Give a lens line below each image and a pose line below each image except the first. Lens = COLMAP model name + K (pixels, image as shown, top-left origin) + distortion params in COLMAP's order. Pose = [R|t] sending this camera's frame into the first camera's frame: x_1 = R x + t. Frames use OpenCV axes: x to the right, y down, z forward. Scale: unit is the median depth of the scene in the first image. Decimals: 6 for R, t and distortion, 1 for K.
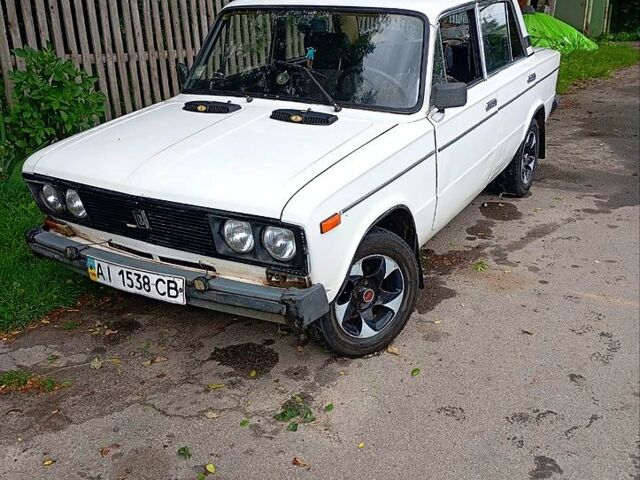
lens RADIAL K [[699.0, 0, 320.0], [0, 699.0, 240.0], [0, 0, 1]] dist [0.070564, -0.041451]
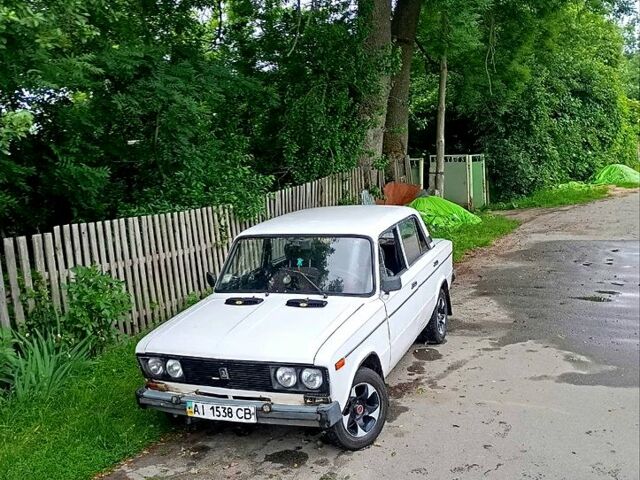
lens RADIAL K [[699.0, 0, 320.0], [0, 699.0, 240.0], [0, 0, 1]] dist [0.070564, -0.041451]
pose [[0.989692, -0.065231, 0.127495, -0.195485], [0.093015, 0.969698, -0.225908, 0.054296], [-0.108895, 0.235438, 0.965770, -0.633758]]
